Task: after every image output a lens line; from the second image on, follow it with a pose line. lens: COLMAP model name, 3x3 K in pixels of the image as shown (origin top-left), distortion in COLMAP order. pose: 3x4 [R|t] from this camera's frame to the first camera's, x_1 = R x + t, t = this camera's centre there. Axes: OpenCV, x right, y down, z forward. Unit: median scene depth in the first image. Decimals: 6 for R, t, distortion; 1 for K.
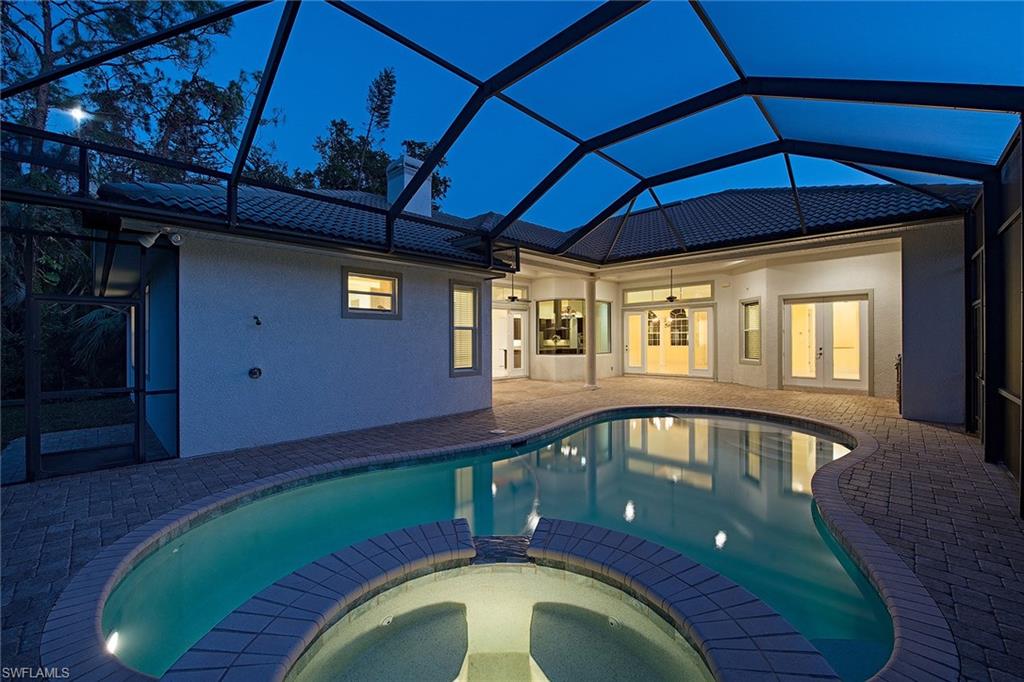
lens RADIAL K [[414.6, 0, 511.9], [0, 414.6, 339.3], [0, 0, 1]] dist [-0.020963, -0.000385]
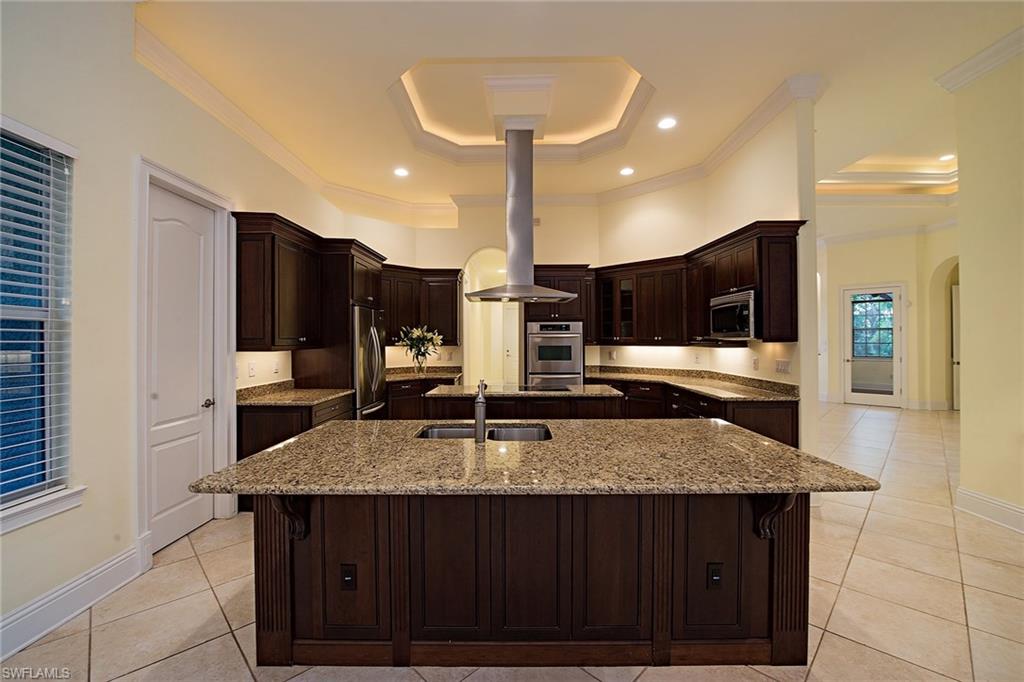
lens RADIAL K [[415.1, 0, 509.1], [0, 415.1, 340.1], [0, 0, 1]] dist [-0.019843, -0.000197]
pose [[0.727304, -0.001133, 0.686315, -0.040364], [0.000209, 0.999999, 0.001430, -0.003436], [-0.686316, -0.000897, 0.727303, 0.759281]]
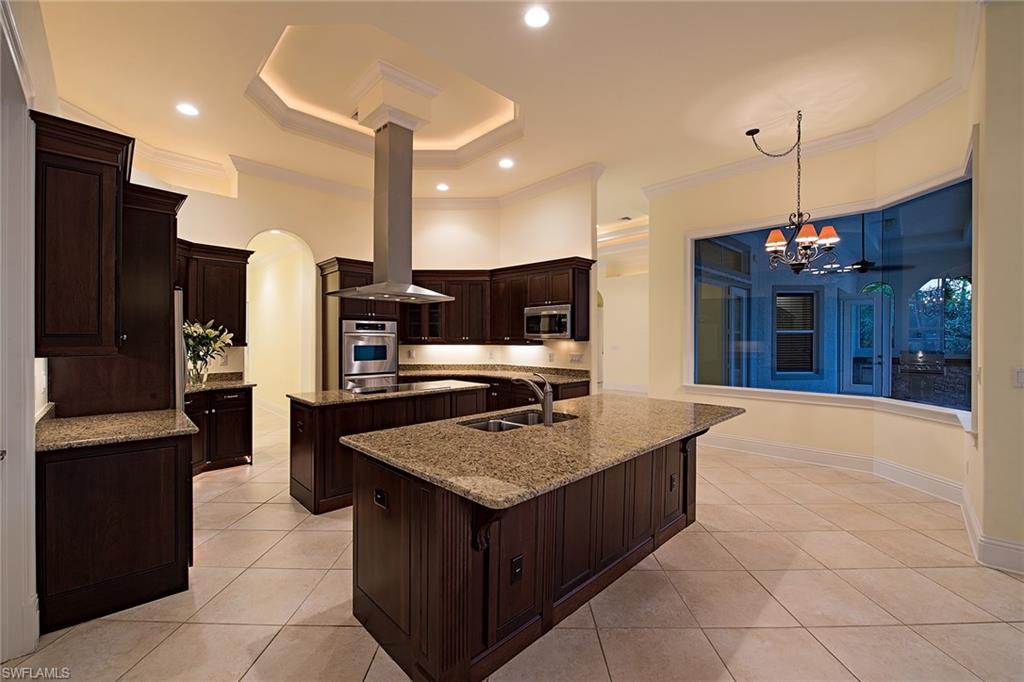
lens RADIAL K [[415.1, 0, 505.4], [0, 415.1, 339.1], [0, 0, 1]] dist [-0.019843, -0.000197]
pose [[0.035067, 0.001948, 0.999383, -0.093010], [-0.002466, 0.999995, -0.001862, -0.003028], [-0.999382, -0.002400, 0.035072, 0.841747]]
